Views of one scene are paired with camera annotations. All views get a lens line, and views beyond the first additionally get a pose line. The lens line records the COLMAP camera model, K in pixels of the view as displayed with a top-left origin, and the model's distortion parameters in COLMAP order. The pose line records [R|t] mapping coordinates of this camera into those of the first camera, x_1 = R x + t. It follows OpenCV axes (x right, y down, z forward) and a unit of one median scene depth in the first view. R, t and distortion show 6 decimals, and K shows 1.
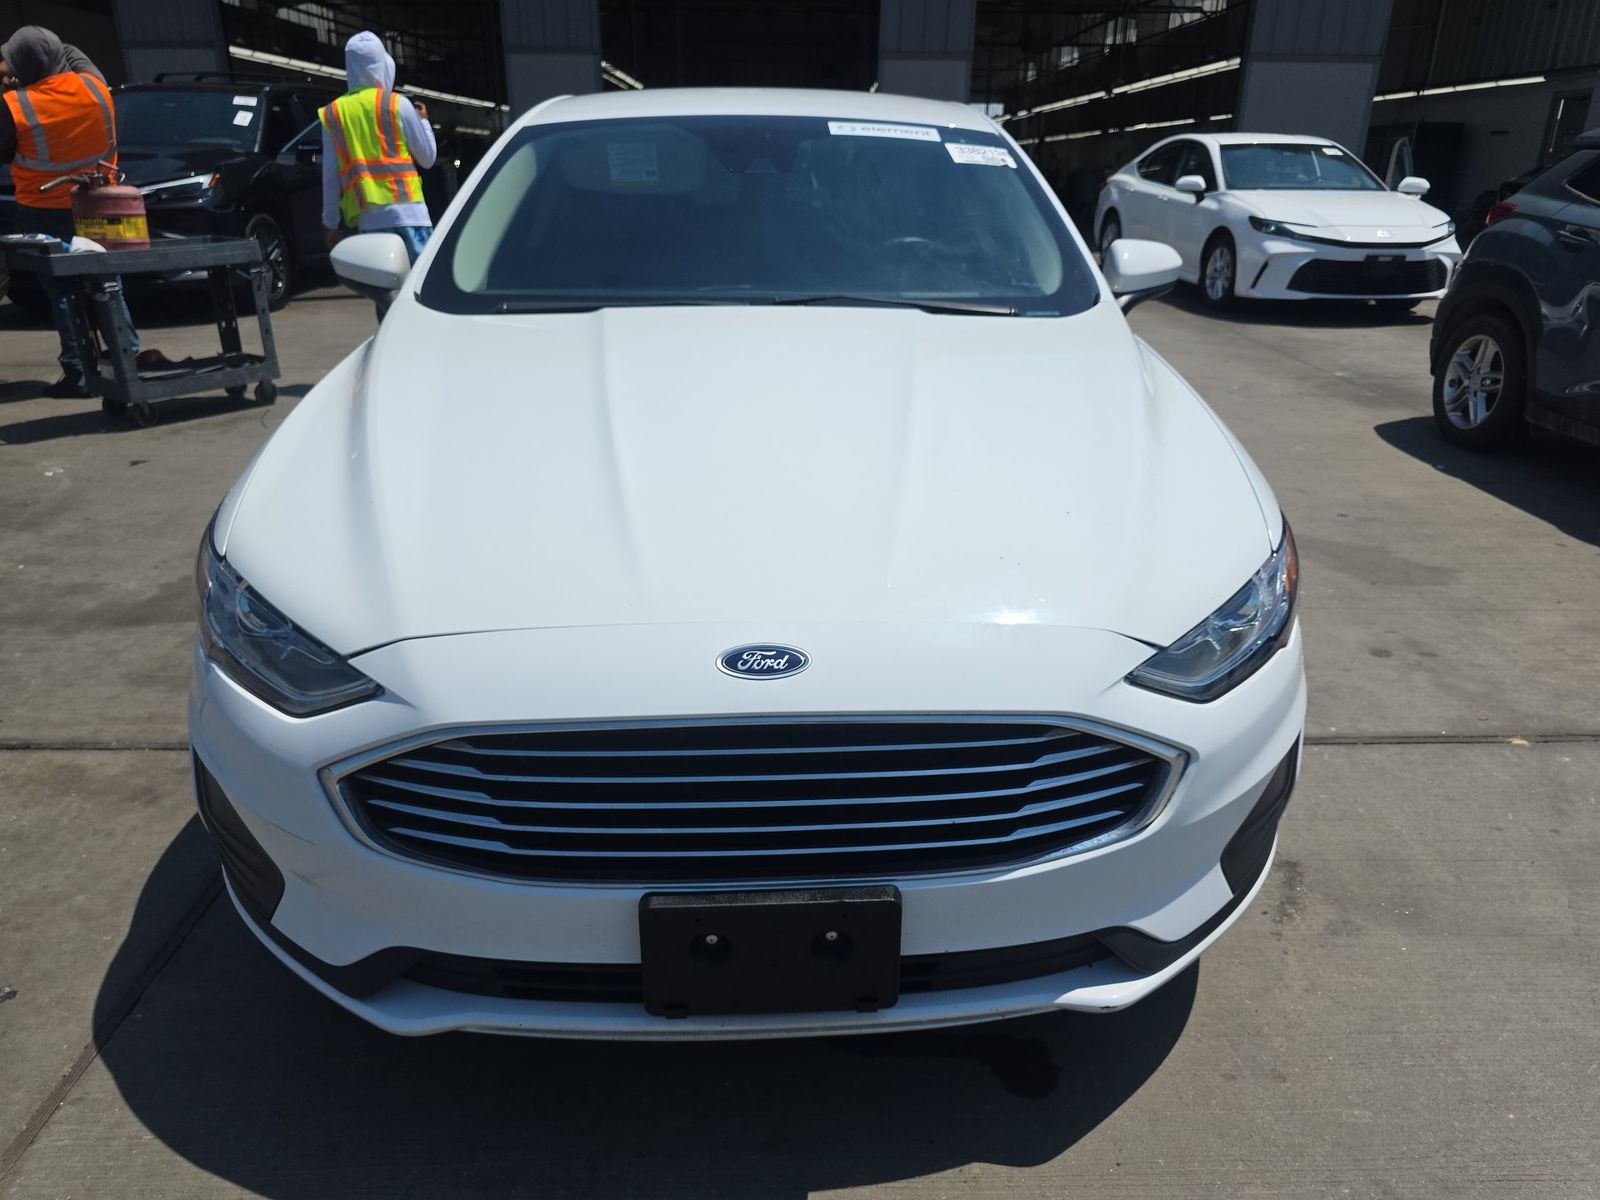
lens RADIAL K [[1116.6, 0, 798.3], [0, 1116.6, 558.2], [0, 0, 1]] dist [0.002618, -0.000880]
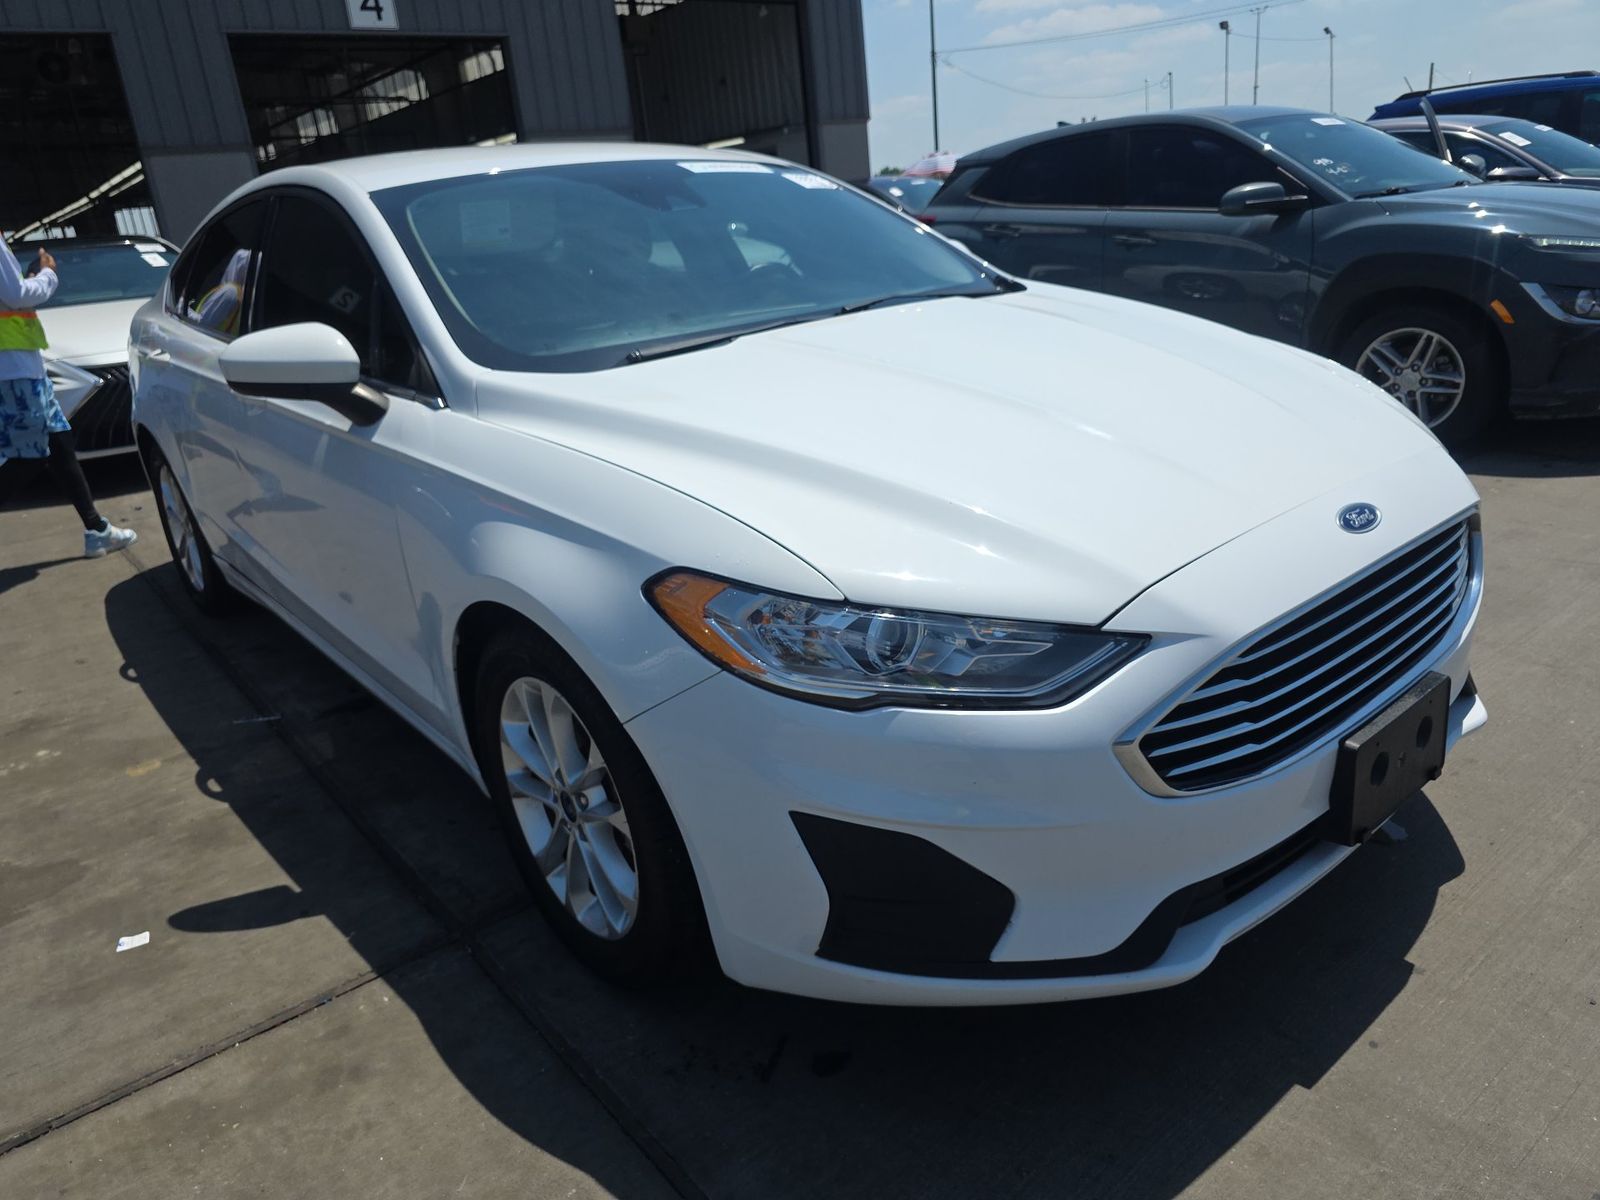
lens RADIAL K [[1125.2, 0, 796.7], [0, 1125.2, 547.1], [0, 0, 1]] dist [0.001941, -0.003108]
pose [[0.794811, -0.252821, 0.551685, -0.561479], [0.295481, 0.955272, 0.012074, -0.034565], [-0.530062, 0.153416, 0.833965, 0.138314]]
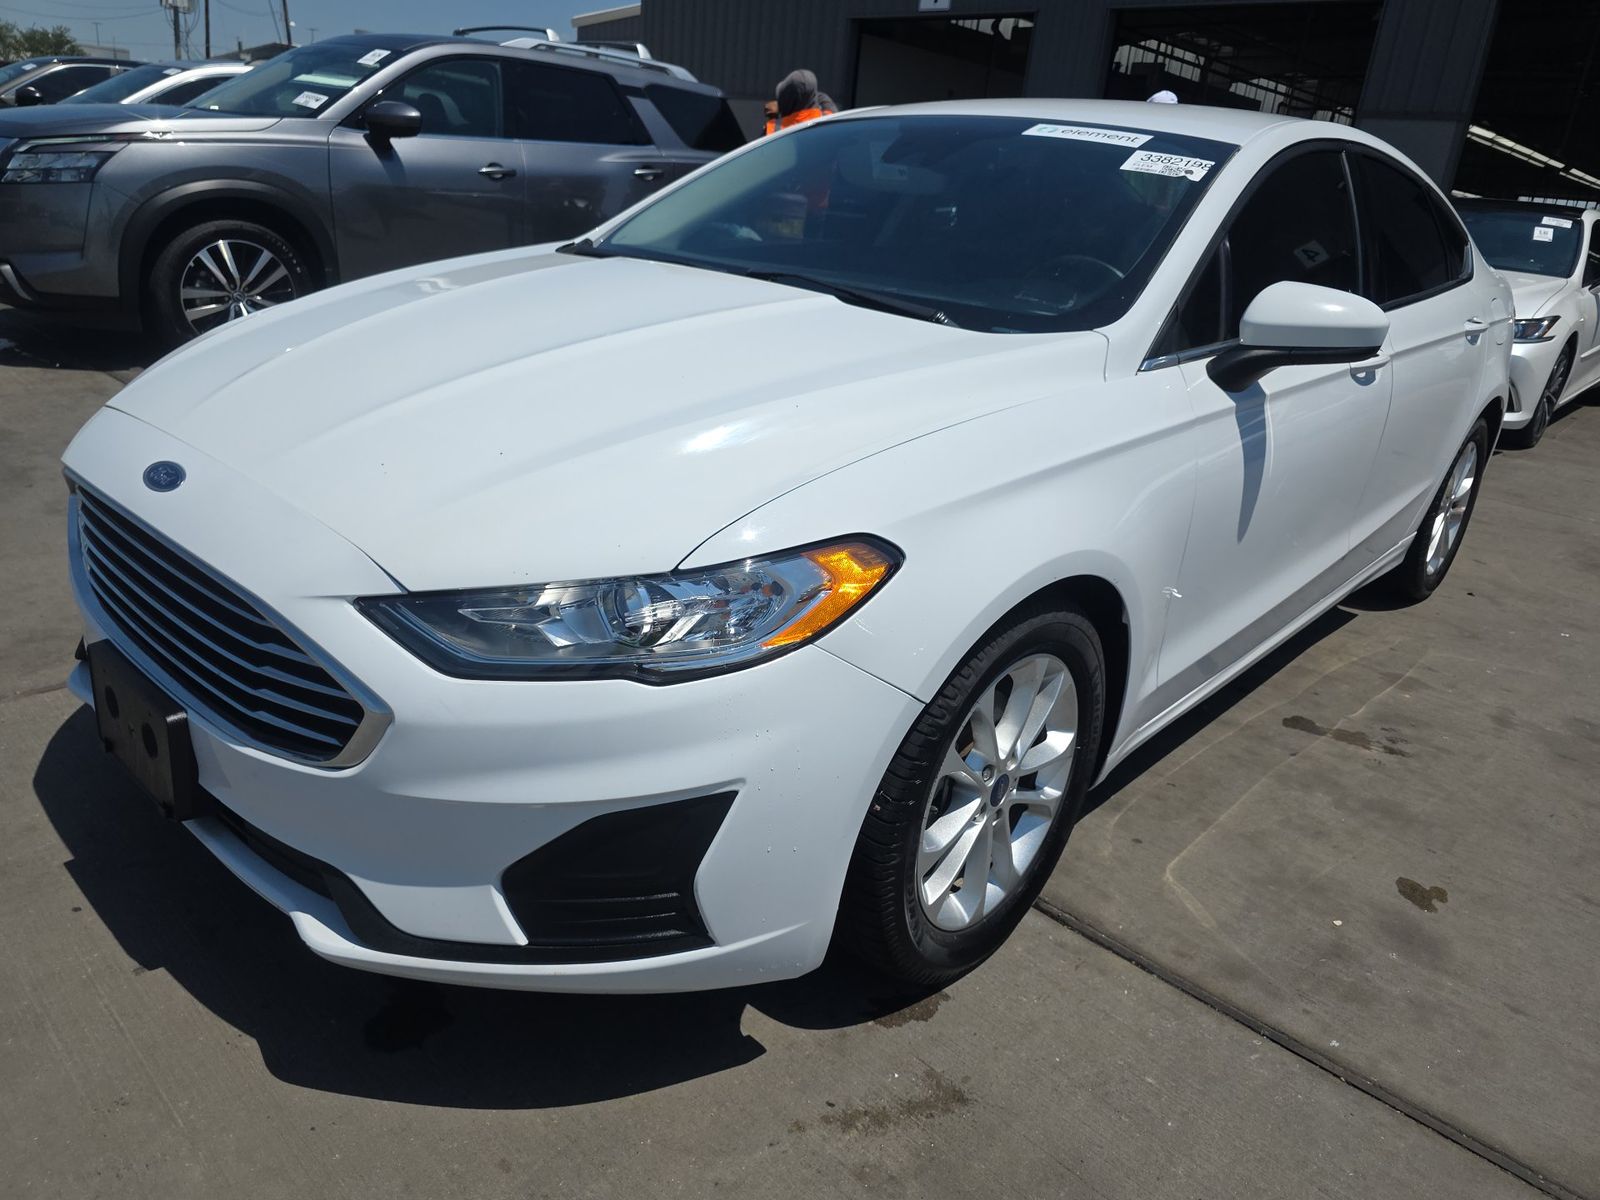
lens RADIAL K [[1125.2, 0, 796.7], [0, 1125.2, 547.1], [0, 0, 1]] dist [0.001941, -0.003108]
pose [[0.700452, 0.272573, -0.659599, 0.597783], [-0.319181, 0.946262, 0.052084, -0.054206], [0.638350, 0.174049, 0.749811, 0.262893]]
